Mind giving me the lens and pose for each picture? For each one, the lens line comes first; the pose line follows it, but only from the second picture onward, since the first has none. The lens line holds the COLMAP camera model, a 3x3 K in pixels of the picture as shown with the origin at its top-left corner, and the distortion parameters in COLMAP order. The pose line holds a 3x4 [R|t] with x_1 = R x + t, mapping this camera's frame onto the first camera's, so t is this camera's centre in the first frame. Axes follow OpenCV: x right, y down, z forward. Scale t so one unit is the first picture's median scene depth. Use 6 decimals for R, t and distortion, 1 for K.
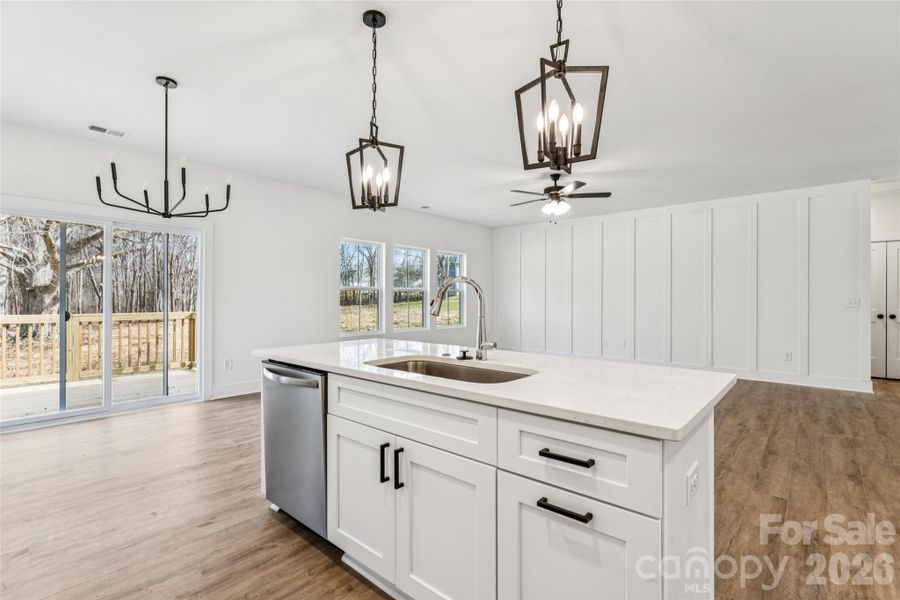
lens RADIAL K [[421.0, 0, 447.2], [0, 421.0, 298.1], [0, 0, 1]] dist [0.000657, -0.001235]
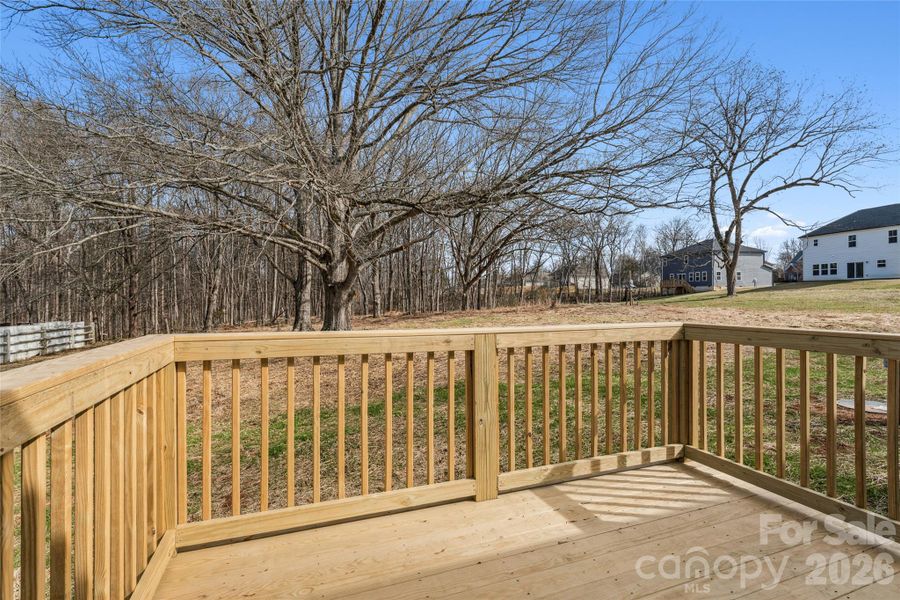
lens RADIAL K [[421.0, 0, 448.4], [0, 421.0, 297.4], [0, 0, 1]] dist [0.000657, -0.001235]
pose [[0.886982, -0.001231, -0.461802, -0.752003], [0.004286, 0.999975, 0.005566, 0.005652], [0.461783, -0.006916, 0.886966, 0.647243]]
